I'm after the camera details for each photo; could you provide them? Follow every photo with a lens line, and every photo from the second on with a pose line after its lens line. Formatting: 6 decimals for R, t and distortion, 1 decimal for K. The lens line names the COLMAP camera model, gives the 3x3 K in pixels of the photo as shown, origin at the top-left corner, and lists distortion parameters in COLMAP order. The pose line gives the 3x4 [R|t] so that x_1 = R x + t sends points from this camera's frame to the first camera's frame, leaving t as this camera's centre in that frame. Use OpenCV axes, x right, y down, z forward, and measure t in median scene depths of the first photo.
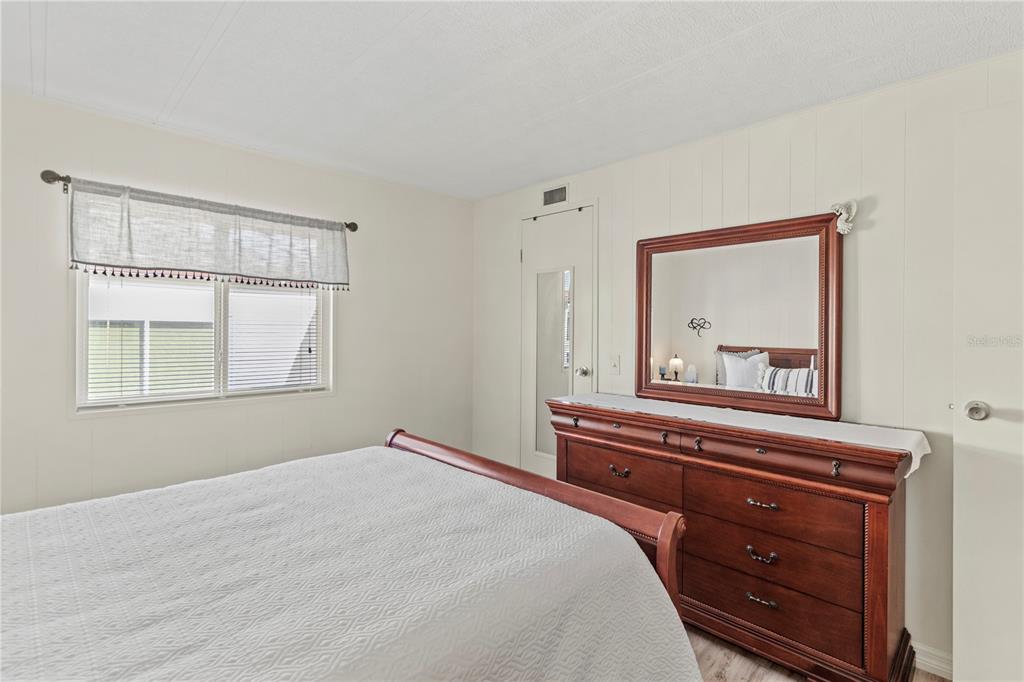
lens RADIAL K [[486.2, 0, 519.8], [0, 486.2, 321.1], [0, 0, 1]] dist [0.000424, 0.000834]
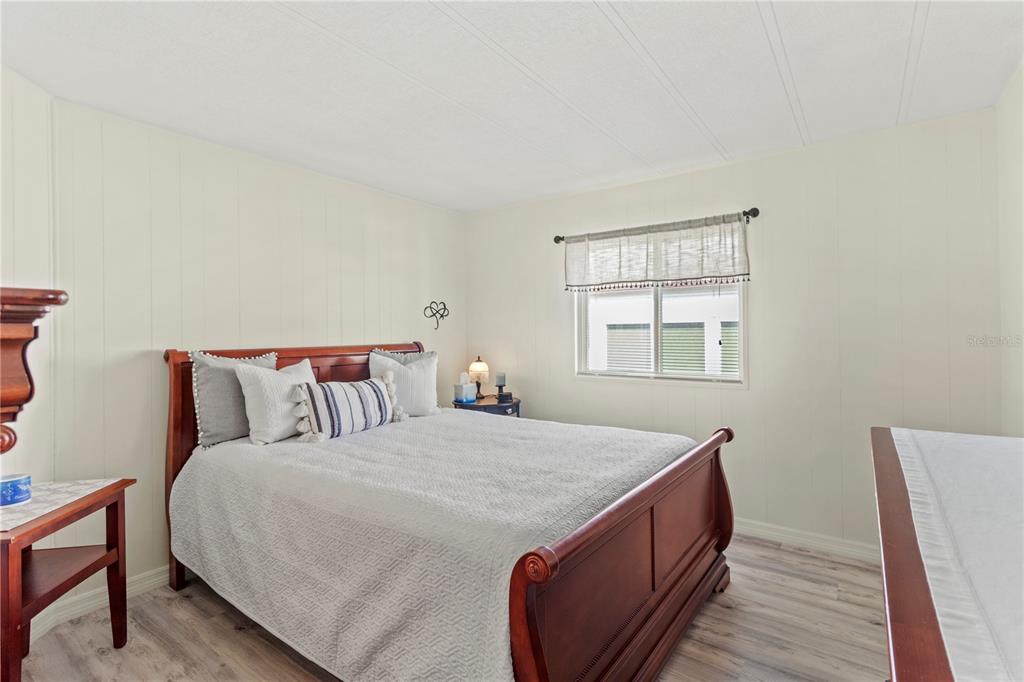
lens RADIAL K [[486.2, 0, 519.8], [0, 486.2, 321.1], [0, 0, 1]] dist [0.000424, 0.000834]
pose [[0.153626, -0.024139, -0.987834, 0.574710], [0.031577, 0.999311, -0.019509, 0.022713], [0.987624, -0.028195, 0.154282, 0.446536]]
